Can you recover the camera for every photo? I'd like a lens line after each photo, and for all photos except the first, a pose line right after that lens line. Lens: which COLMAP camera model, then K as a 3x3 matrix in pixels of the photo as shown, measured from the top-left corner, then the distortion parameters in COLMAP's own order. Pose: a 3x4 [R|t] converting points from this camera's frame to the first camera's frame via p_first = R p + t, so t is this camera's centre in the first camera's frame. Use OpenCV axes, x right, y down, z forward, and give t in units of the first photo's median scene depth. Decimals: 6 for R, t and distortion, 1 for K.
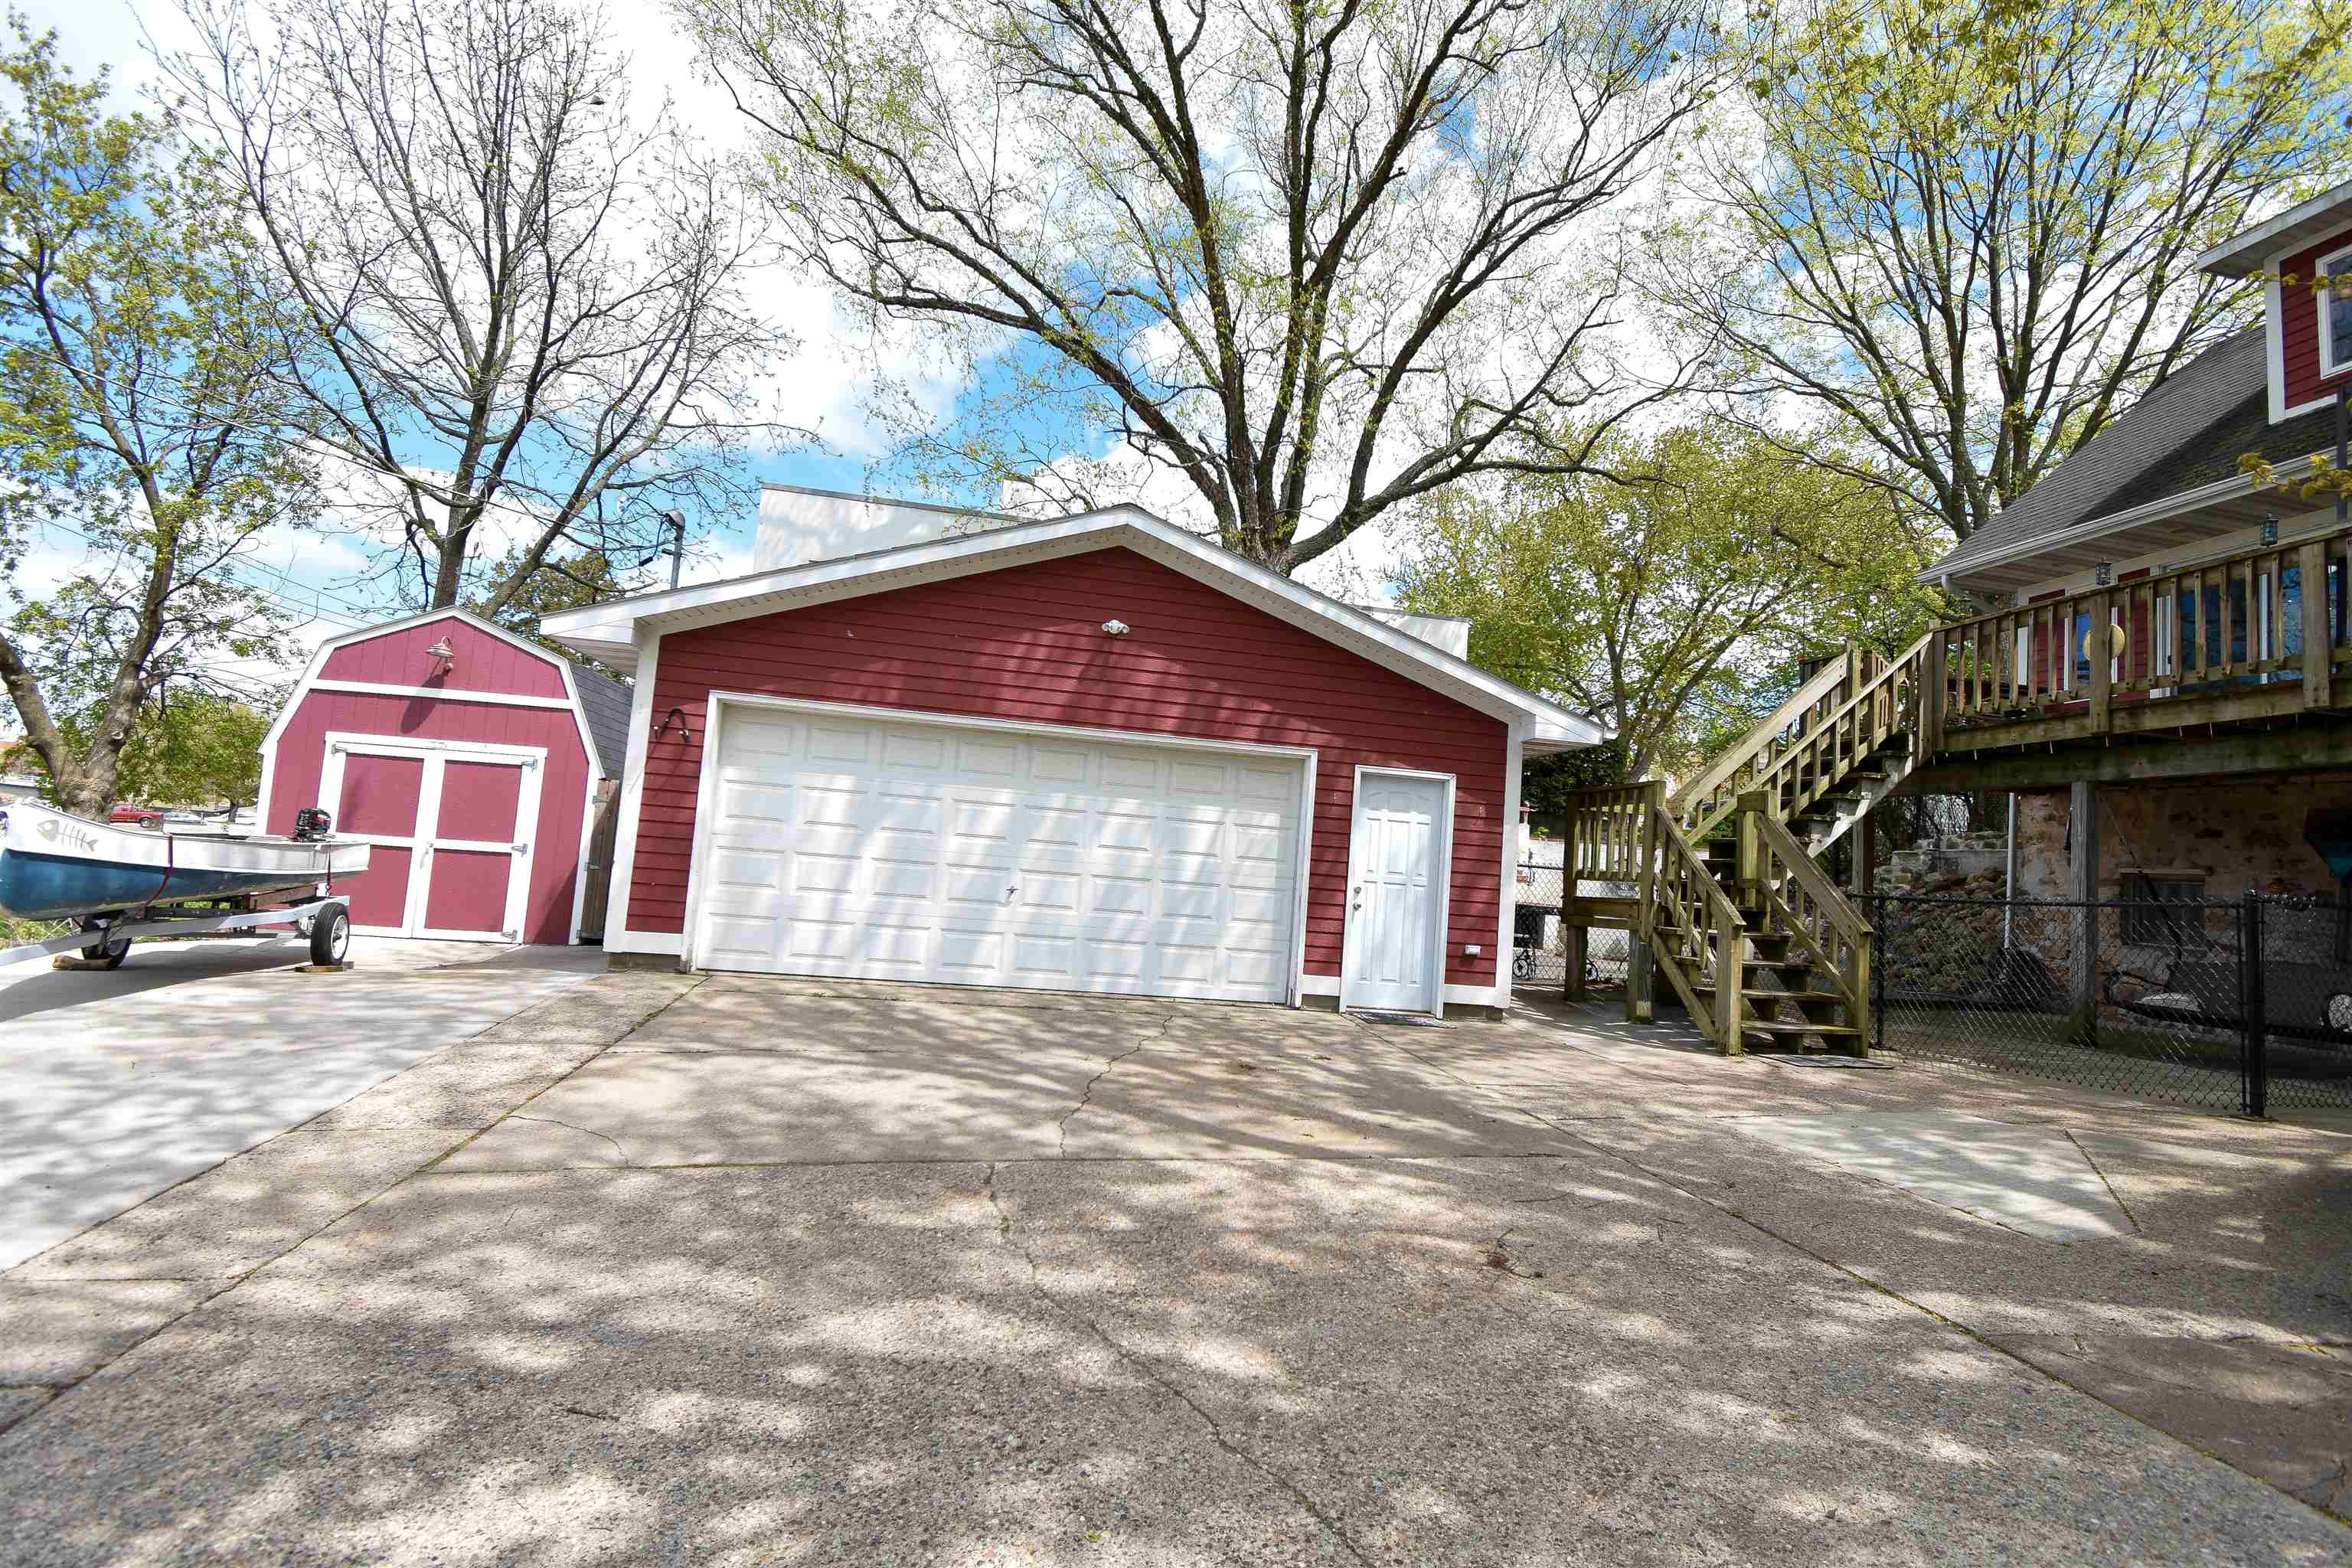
lens RADIAL K [[1068.6, 0, 1173.3], [0, 1068.6, 787.9], [0, 0, 1]] dist [0.013744, -0.020287]
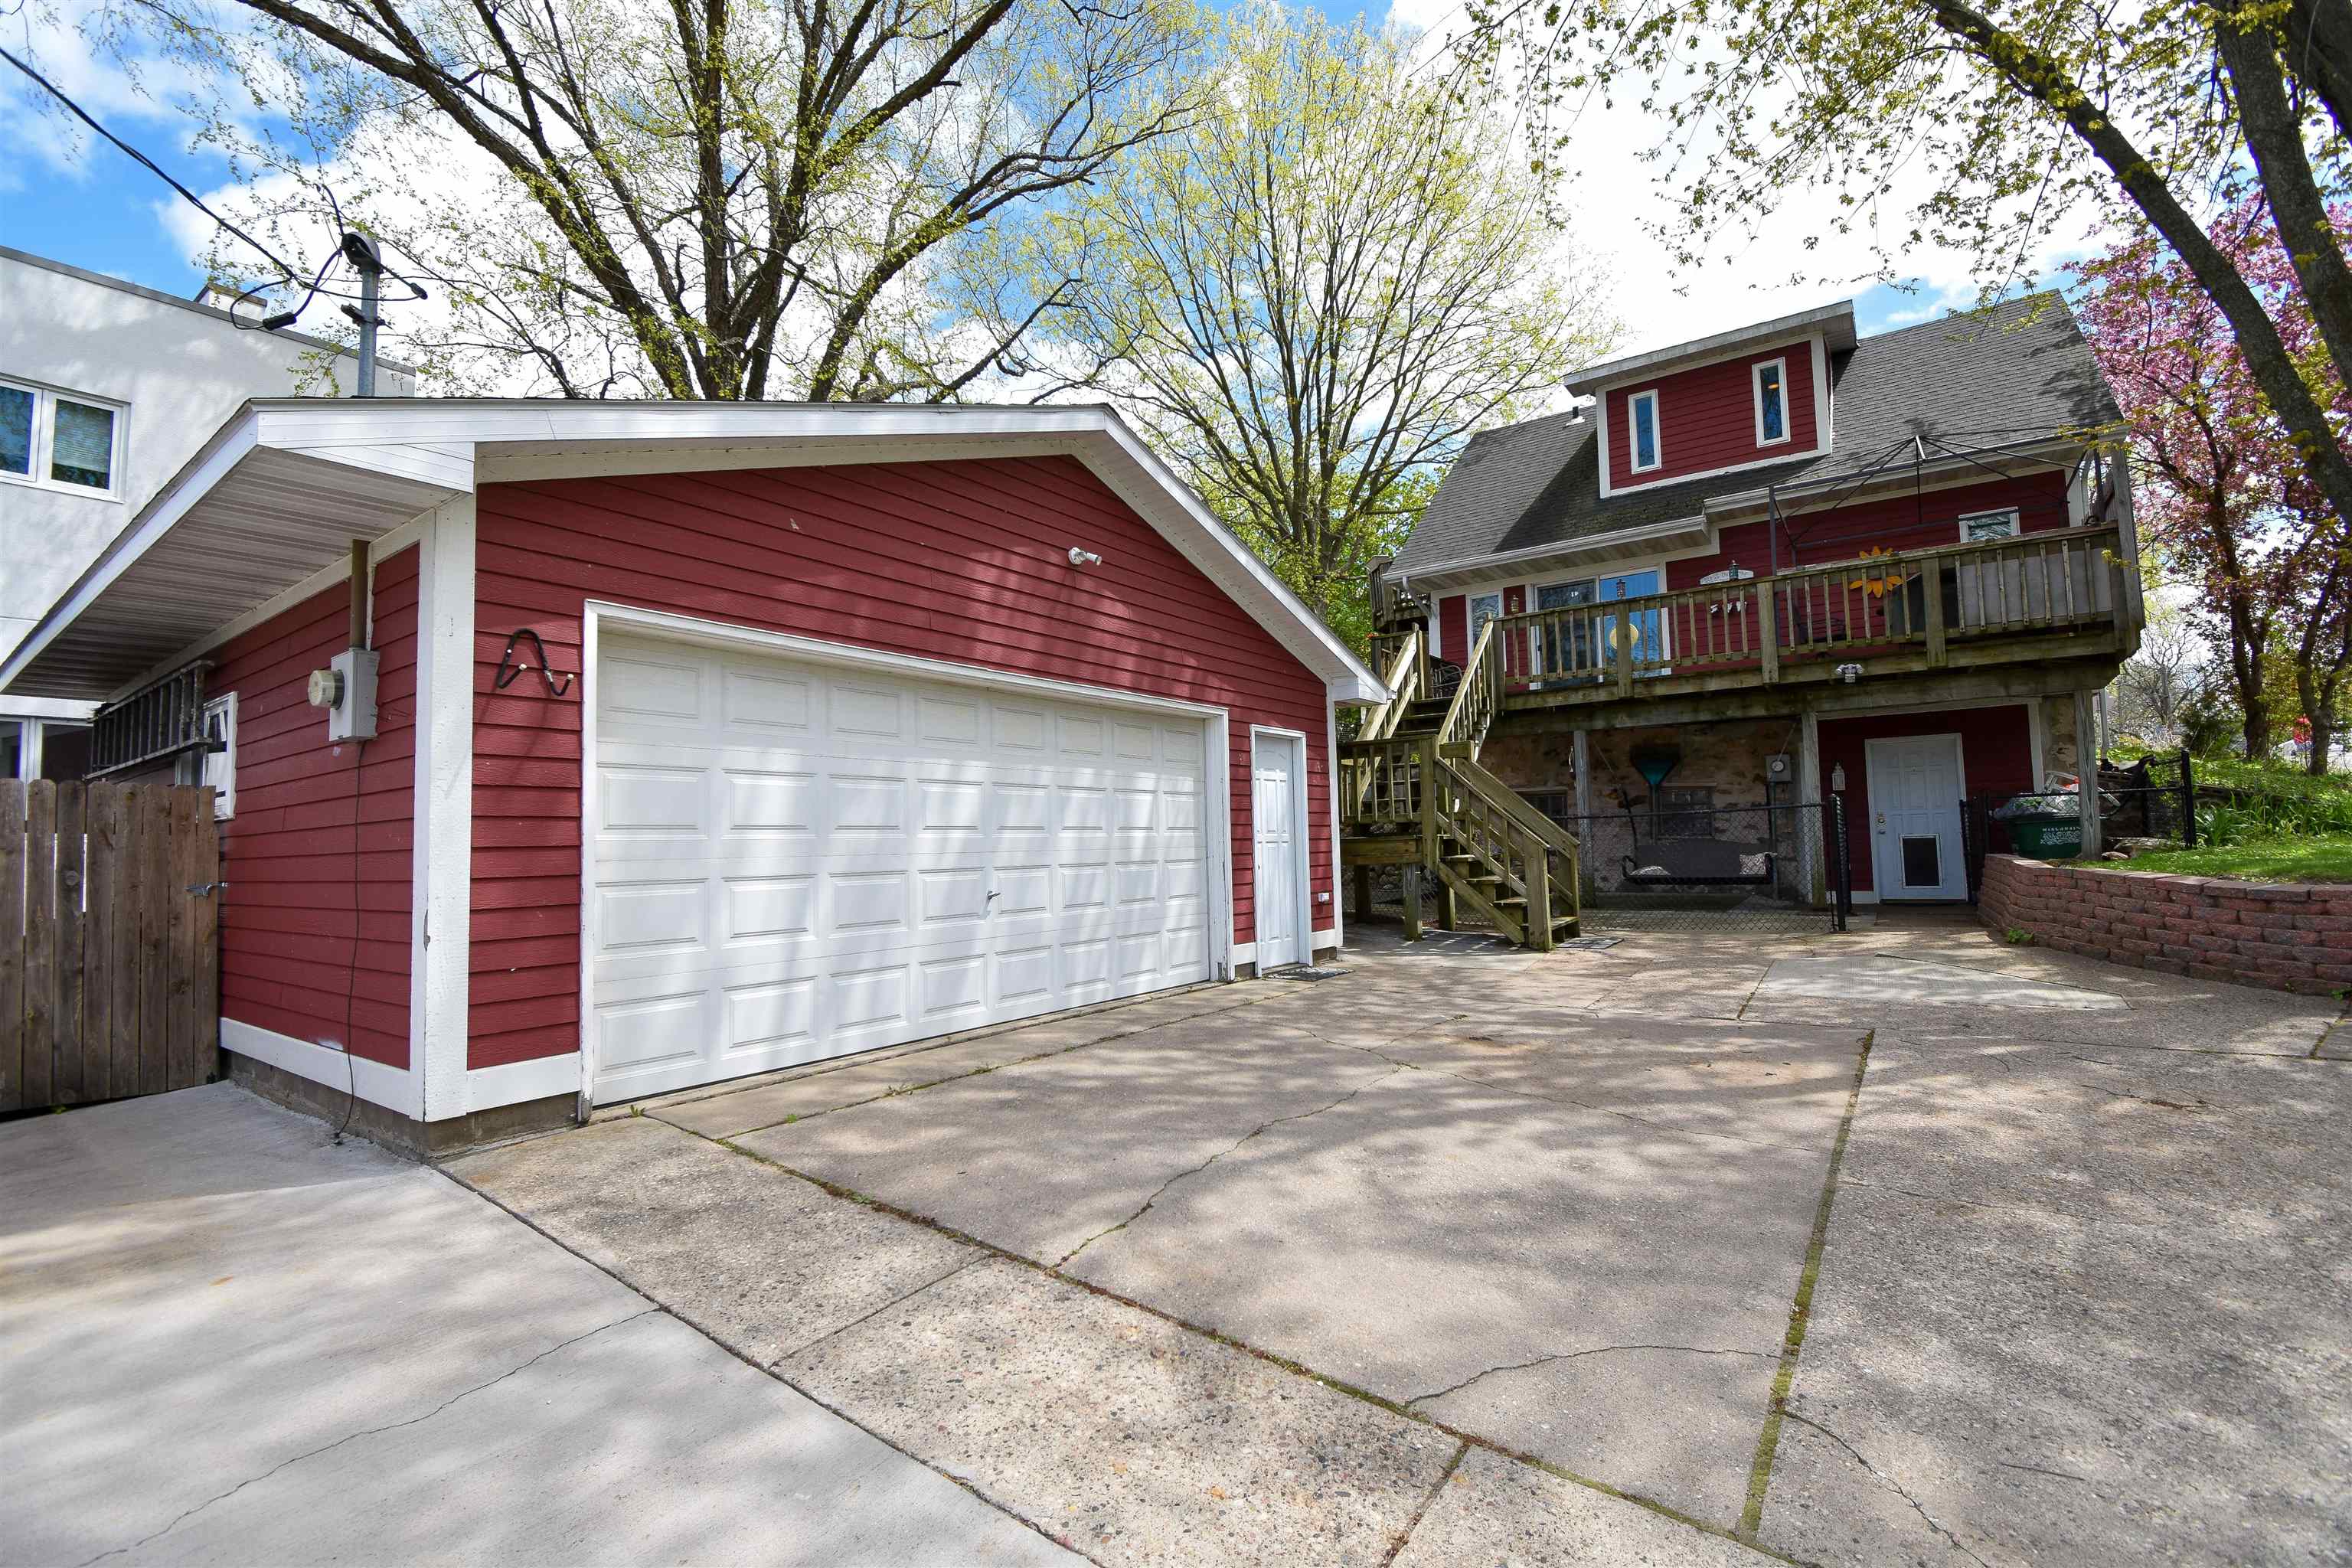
lens RADIAL K [[1036.5, 0, 1182.7], [0, 1036.5, 785.1], [0, 0, 1]] dist [0.015850, -0.020743]
pose [[0.707852, -0.051778, 0.704461, -0.552872], [0.023503, 0.998484, 0.049773, -0.014944], [-0.705970, -0.018674, 0.707995, 0.381104]]
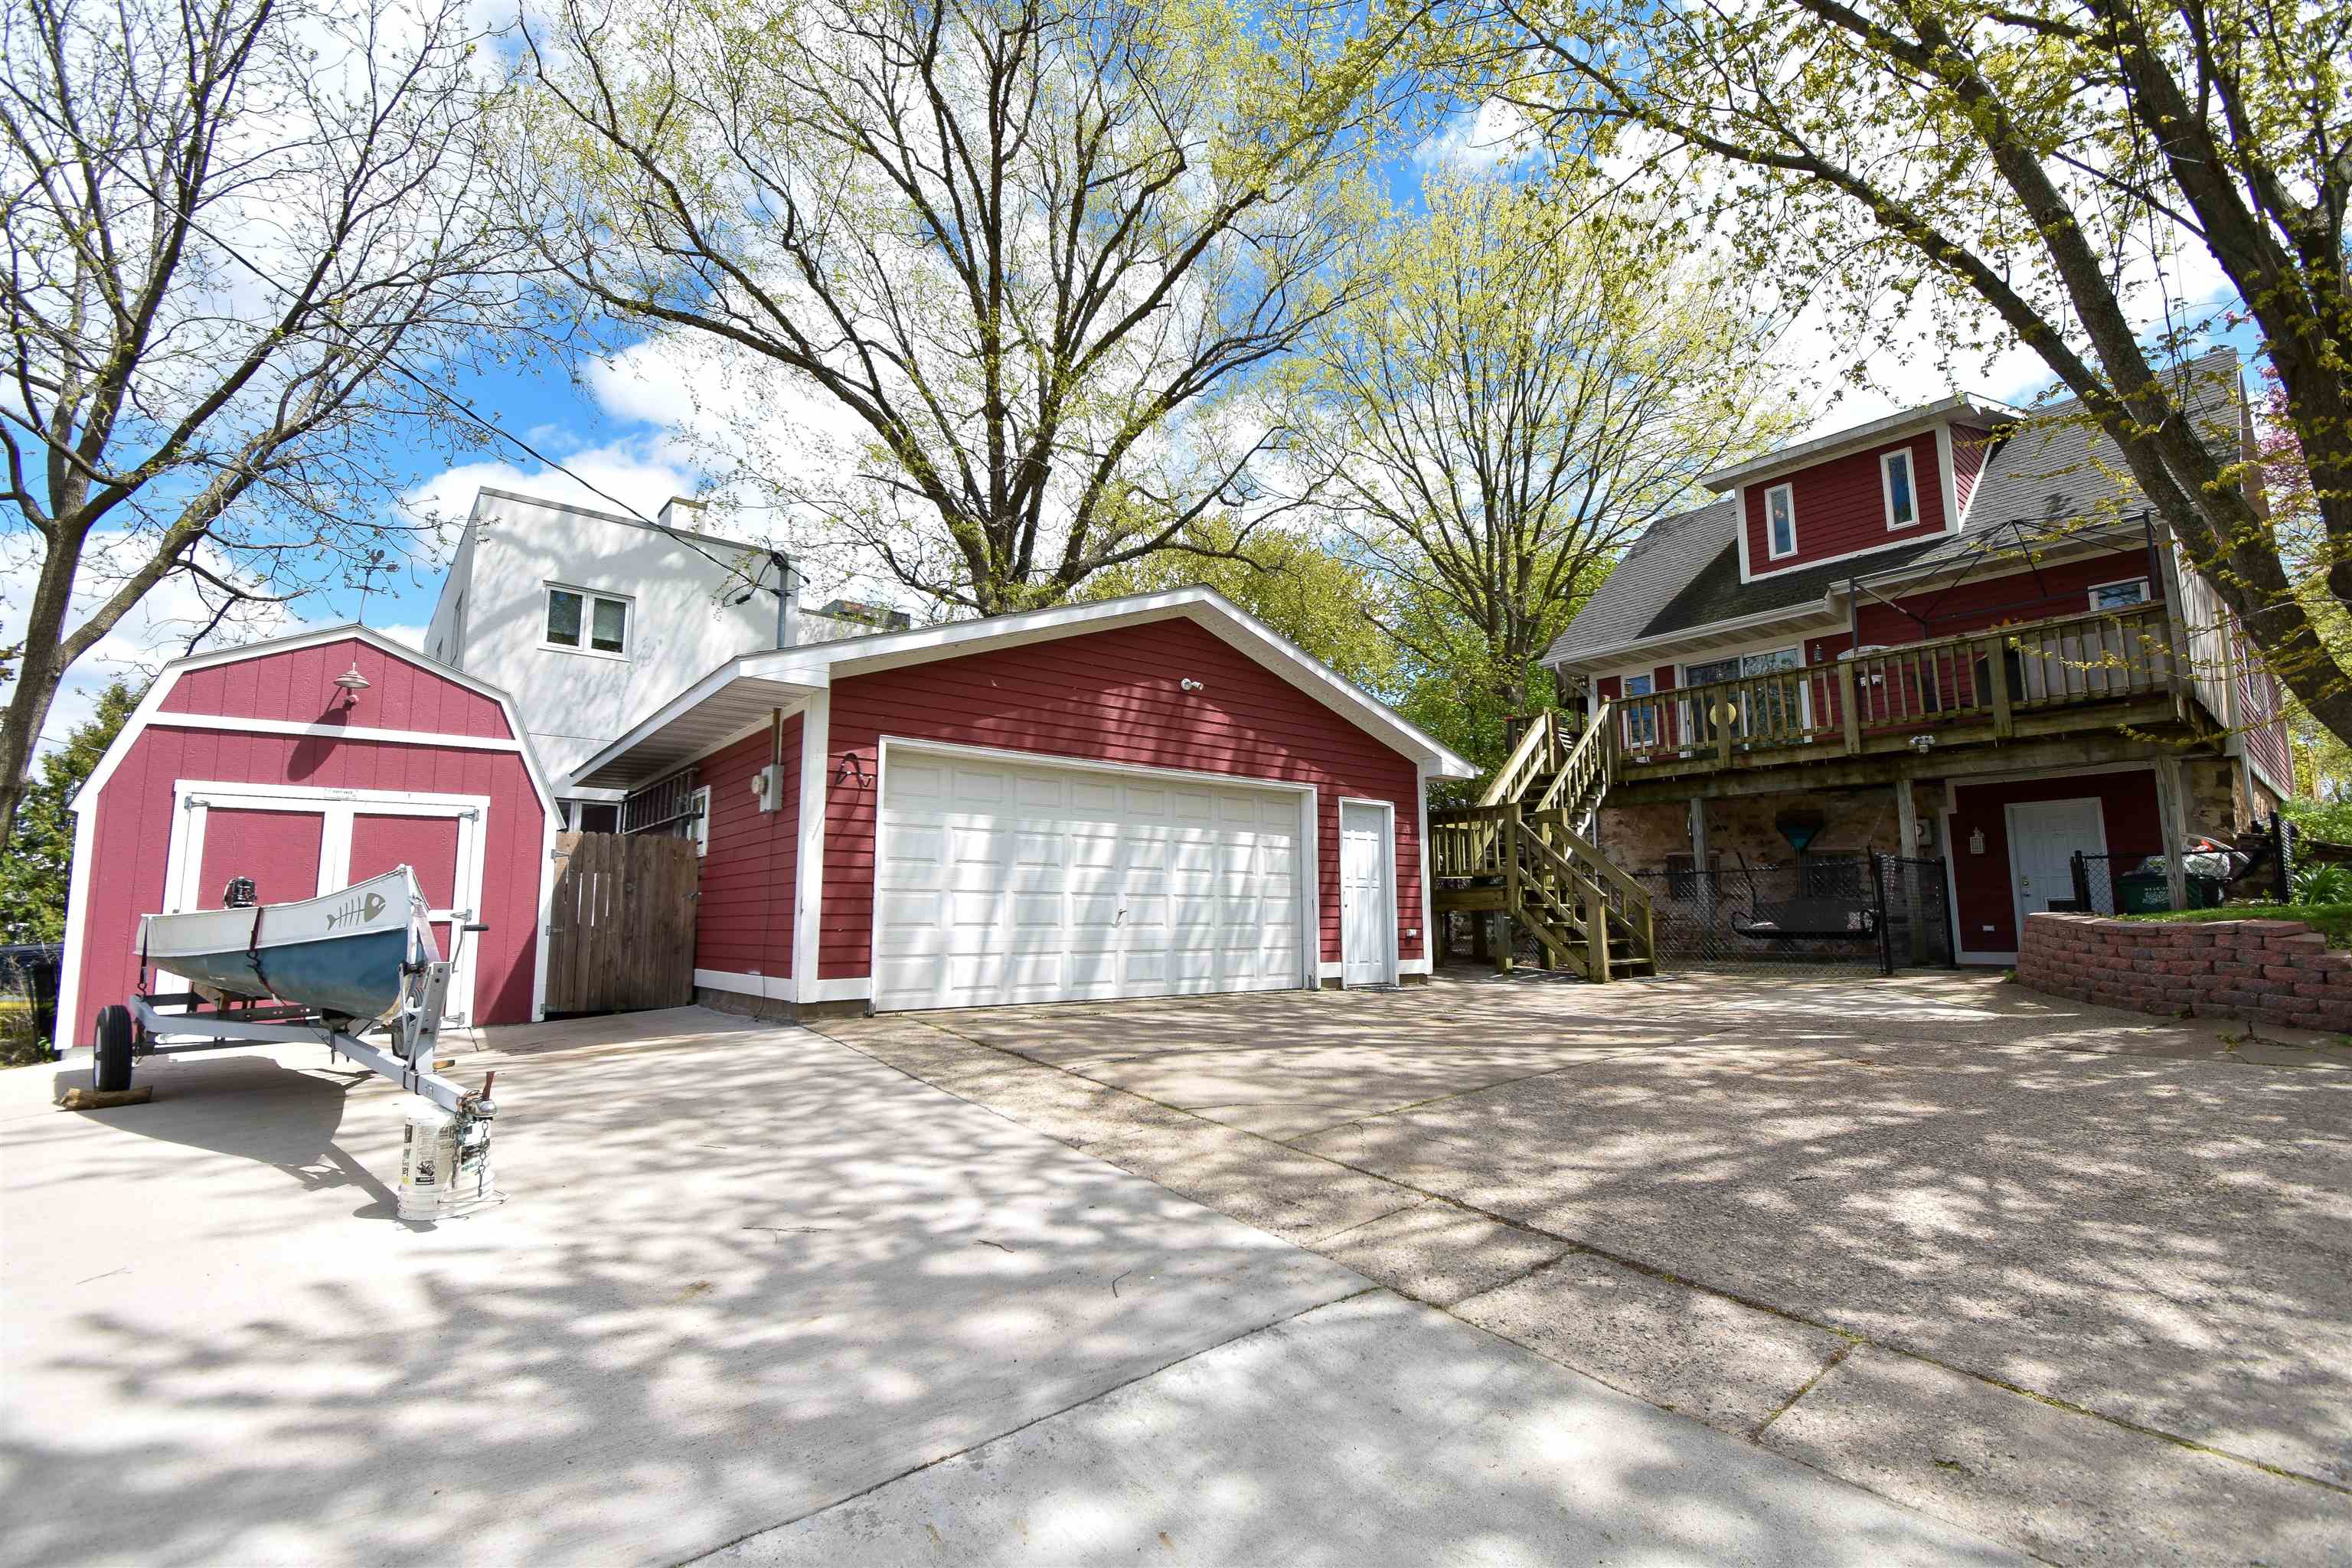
lens RADIAL K [[1036.5, 0, 1182.7], [0, 1036.5, 785.1], [0, 0, 1]] dist [0.015850, -0.020743]
pose [[0.872350, -0.013920, 0.488684, -0.617479], [0.031133, 0.999147, -0.027115, -0.007526], [-0.487890, 0.038868, 0.872040, 0.000195]]
